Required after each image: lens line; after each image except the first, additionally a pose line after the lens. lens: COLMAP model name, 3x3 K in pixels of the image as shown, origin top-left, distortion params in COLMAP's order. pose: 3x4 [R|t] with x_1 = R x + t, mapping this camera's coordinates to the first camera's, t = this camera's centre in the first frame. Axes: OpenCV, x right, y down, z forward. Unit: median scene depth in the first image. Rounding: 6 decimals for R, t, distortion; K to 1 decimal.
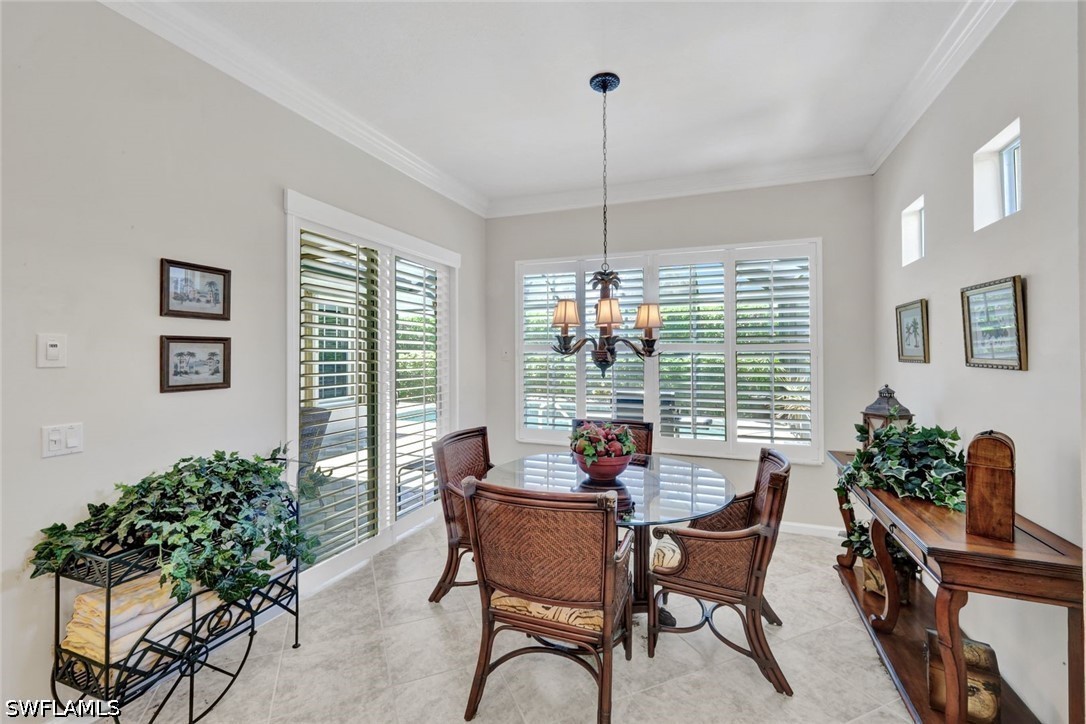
lens RADIAL K [[437.7, 0, 550.7], [0, 437.7, 355.9], [0, 0, 1]] dist [-0.001720, 0.000138]
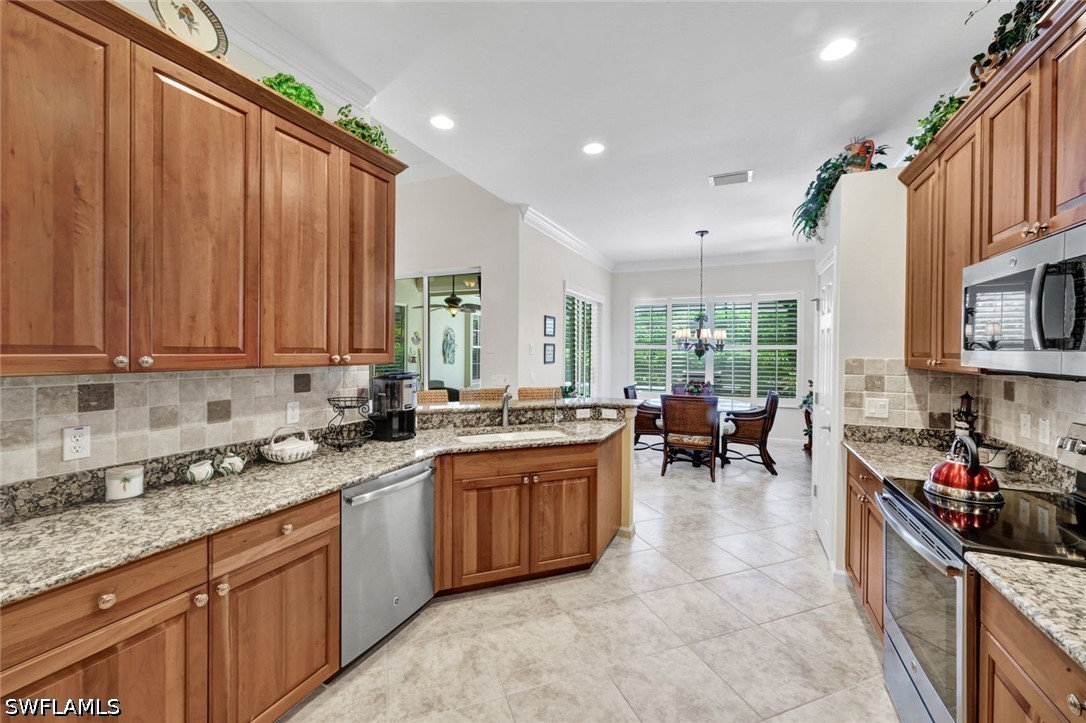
lens RADIAL K [[437.7, 0, 541.6], [0, 437.7, 355.1], [0, 0, 1]] dist [-0.001720, 0.000138]
pose [[0.998617, 0.005599, -0.052280, -0.661963], [-0.005031, 0.999927, 0.010995, -0.002900], [0.052338, -0.010716, 0.998572, -1.524480]]
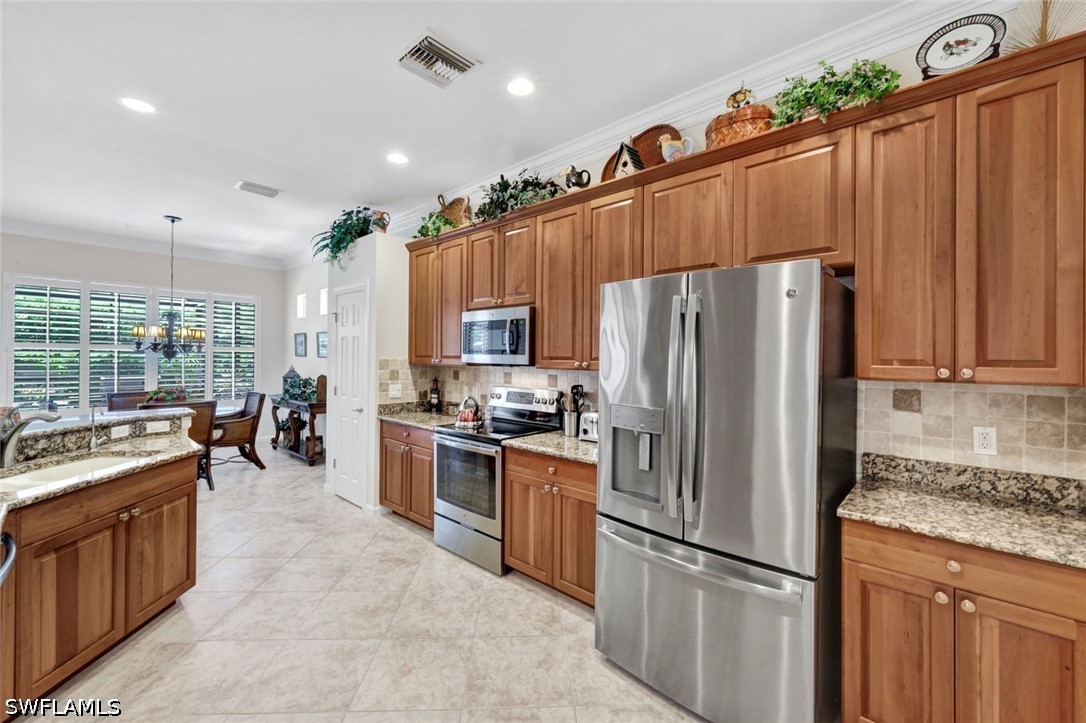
lens RADIAL K [[437.7, 0, 549.0], [0, 437.7, 356.6], [0, 0, 1]] dist [-0.001720, 0.000138]
pose [[0.341622, 0.002863, 0.939833, -1.323885], [-0.009144, 0.999958, 0.000278, -0.001157], [-0.939793, -0.008689, 0.341634, -1.513967]]
